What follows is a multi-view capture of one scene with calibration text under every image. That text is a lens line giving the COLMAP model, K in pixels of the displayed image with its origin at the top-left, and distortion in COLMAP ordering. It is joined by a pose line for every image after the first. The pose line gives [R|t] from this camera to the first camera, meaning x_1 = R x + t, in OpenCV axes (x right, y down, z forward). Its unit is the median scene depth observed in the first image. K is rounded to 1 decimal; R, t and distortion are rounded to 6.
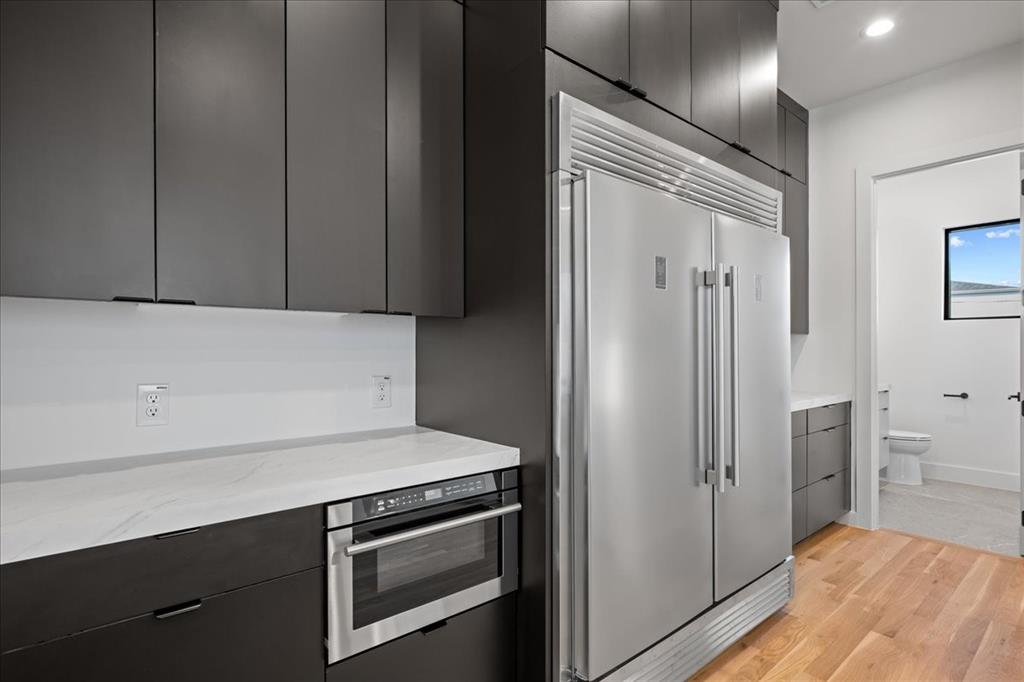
lens RADIAL K [[519.7, 0, 508.0], [0, 519.7, 347.4], [0, 0, 1]] dist [0.003919, 0.000550]
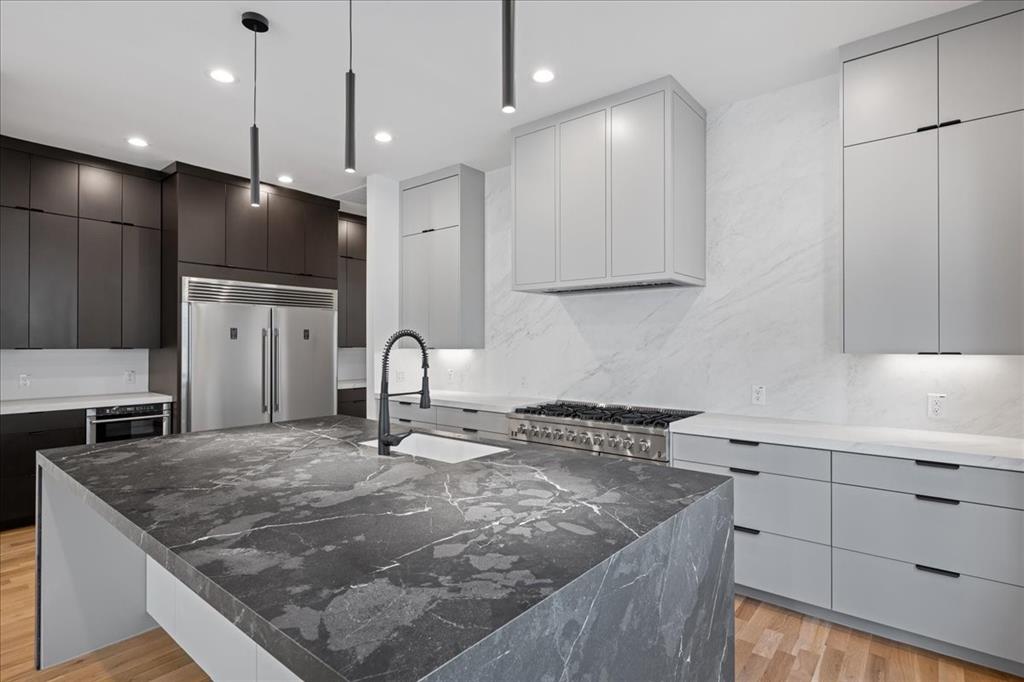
lens RADIAL K [[519.7, 0, 514.1], [0, 519.7, 340.9], [0, 0, 1]] dist [0.003919, 0.000550]
pose [[0.984656, -0.000433, 0.174504, 1.627846], [-0.001820, 0.999917, 0.012754, -0.180949], [-0.174495, -0.012876, 0.984574, -2.562864]]
